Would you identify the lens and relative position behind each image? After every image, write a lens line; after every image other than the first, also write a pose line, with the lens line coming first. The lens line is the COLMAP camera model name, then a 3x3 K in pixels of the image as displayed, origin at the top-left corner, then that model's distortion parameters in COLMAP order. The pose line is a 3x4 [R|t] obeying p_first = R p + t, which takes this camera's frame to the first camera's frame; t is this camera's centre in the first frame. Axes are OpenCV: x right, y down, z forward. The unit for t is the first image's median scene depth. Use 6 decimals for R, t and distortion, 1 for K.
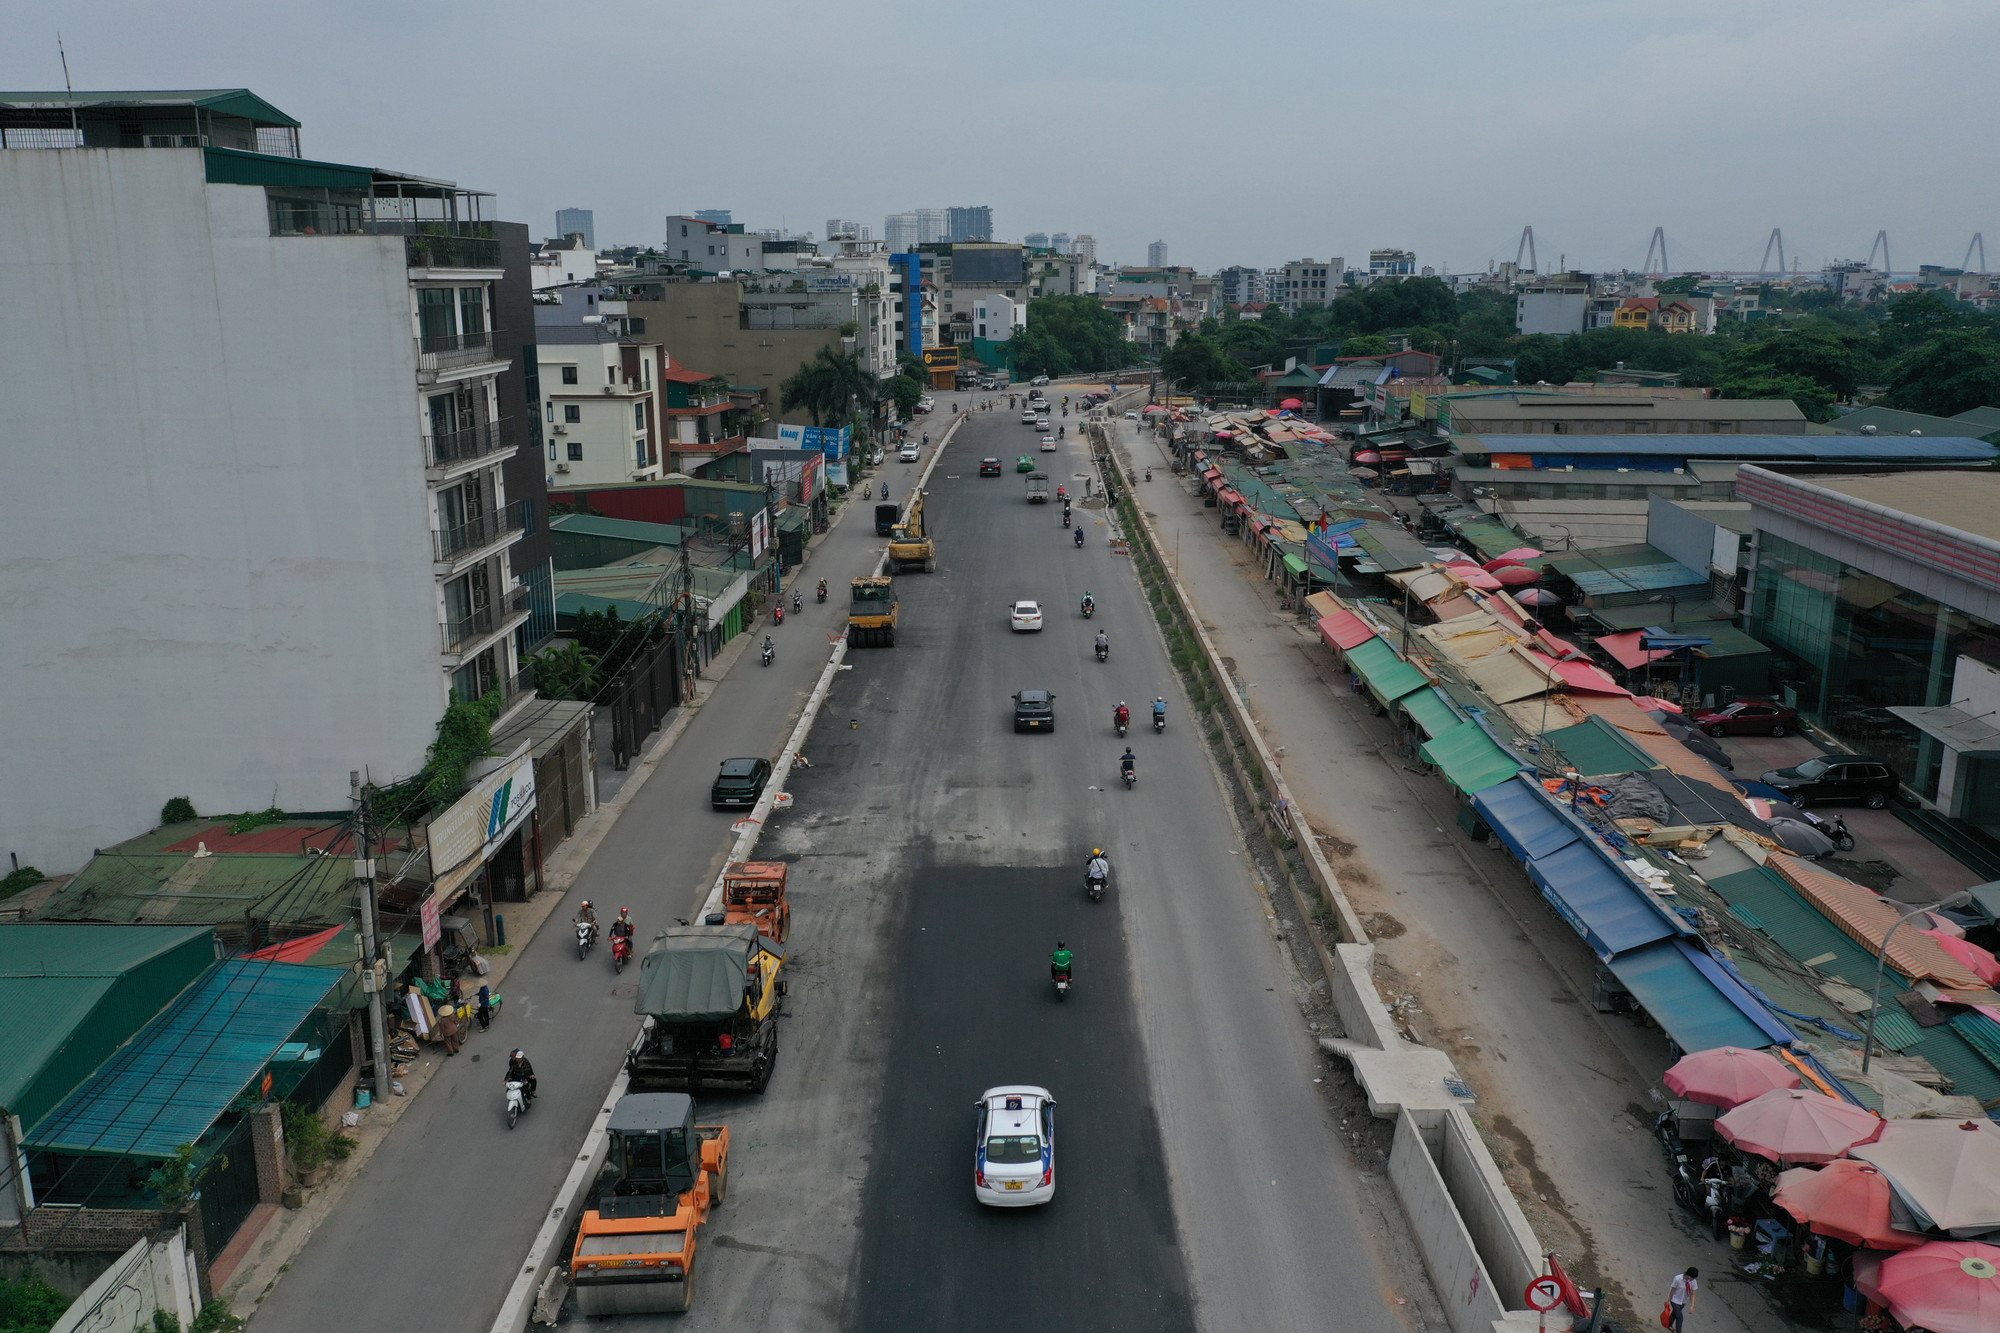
lens RADIAL K [[1565.6, 0, 1000.0], [0, 1565.6, 666.5], [0, 0, 1]] dist [-0.007371, 0.002221]
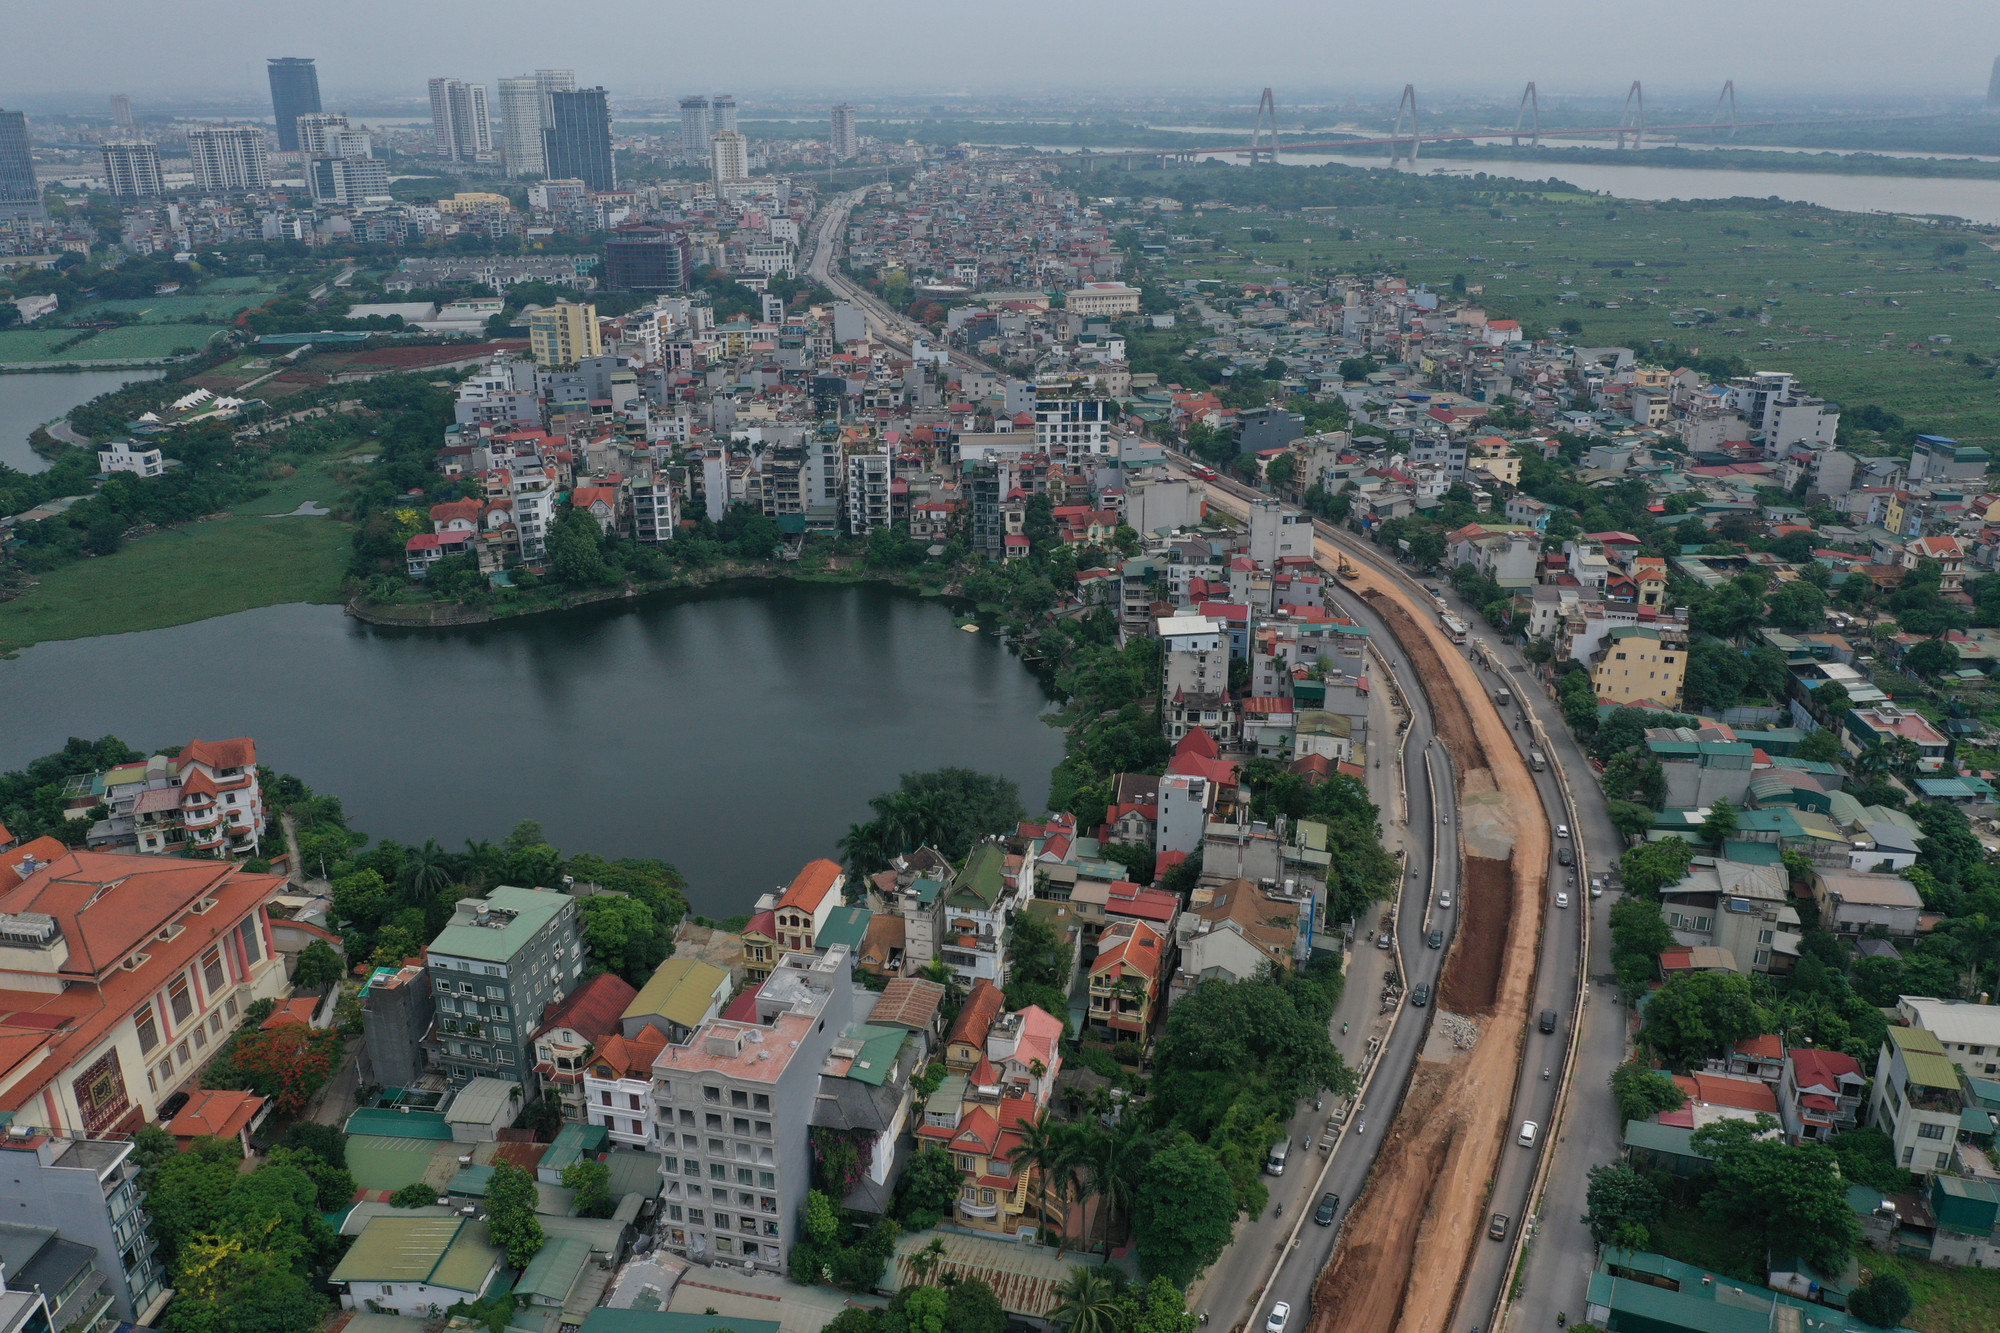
lens RADIAL K [[1565.6, 0, 1000.0], [0, 1565.6, 666.5], [0, 0, 1]] dist [-0.007371, 0.002221]
pose [[0.986939, -0.056958, 0.150691, 0.211008], [0.038305, 0.991553, 0.123914, -0.381952], [-0.156476, -0.116523, 0.980784, 0.671582]]
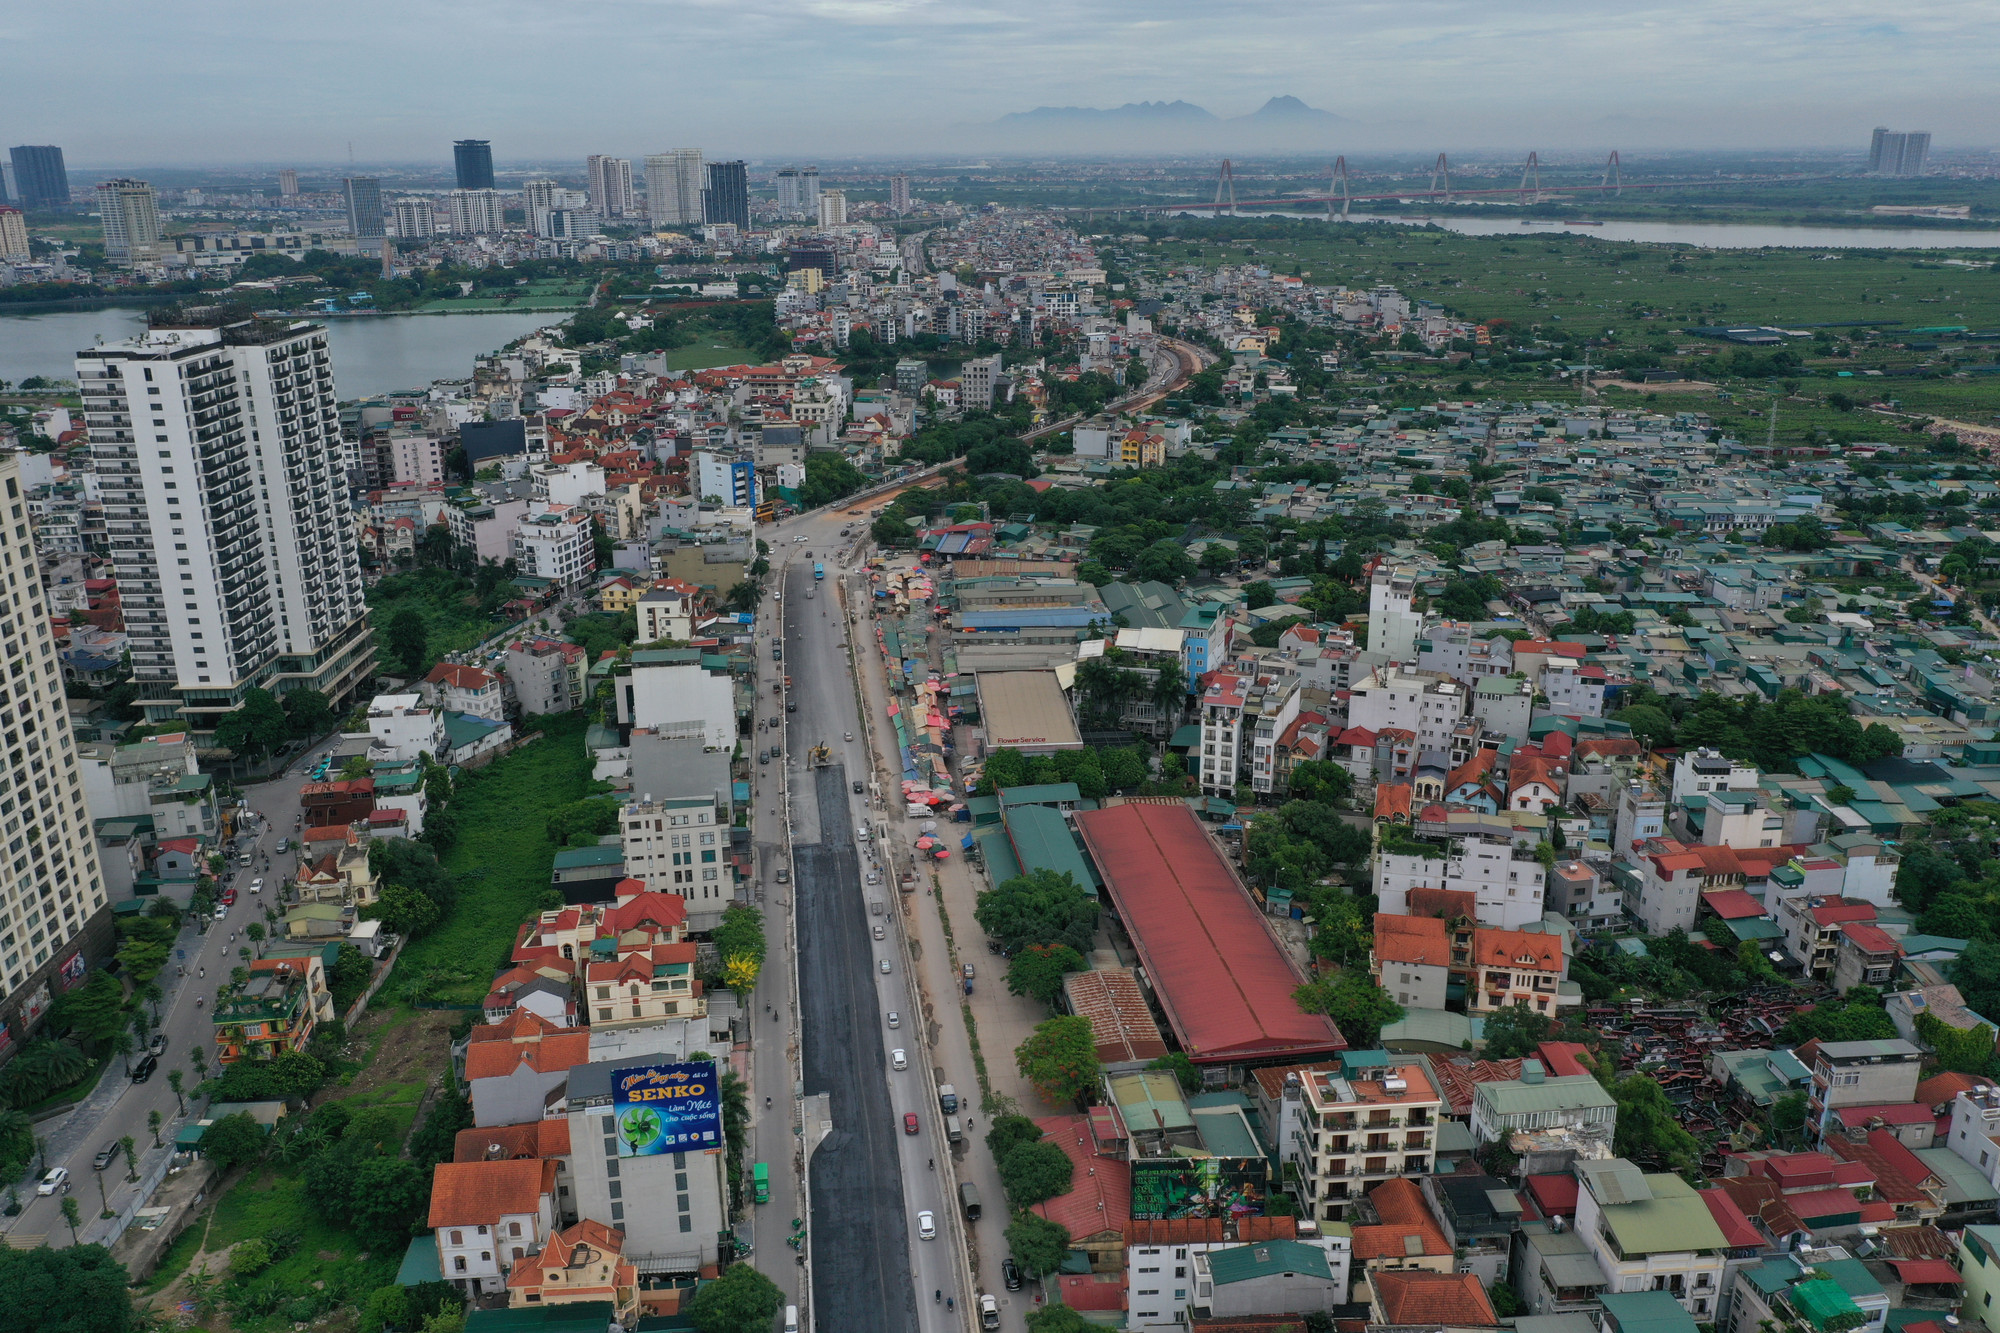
lens RADIAL K [[1565.6, 0, 1000.0], [0, 1565.6, 666.5], [0, 0, 1]] dist [-0.007371, 0.002221]
pose [[0.988347, -0.052541, 0.142866, -0.020426], [0.041099, 0.995793, 0.081894, -0.082152], [-0.146567, -0.075068, 0.986348, -0.576698]]
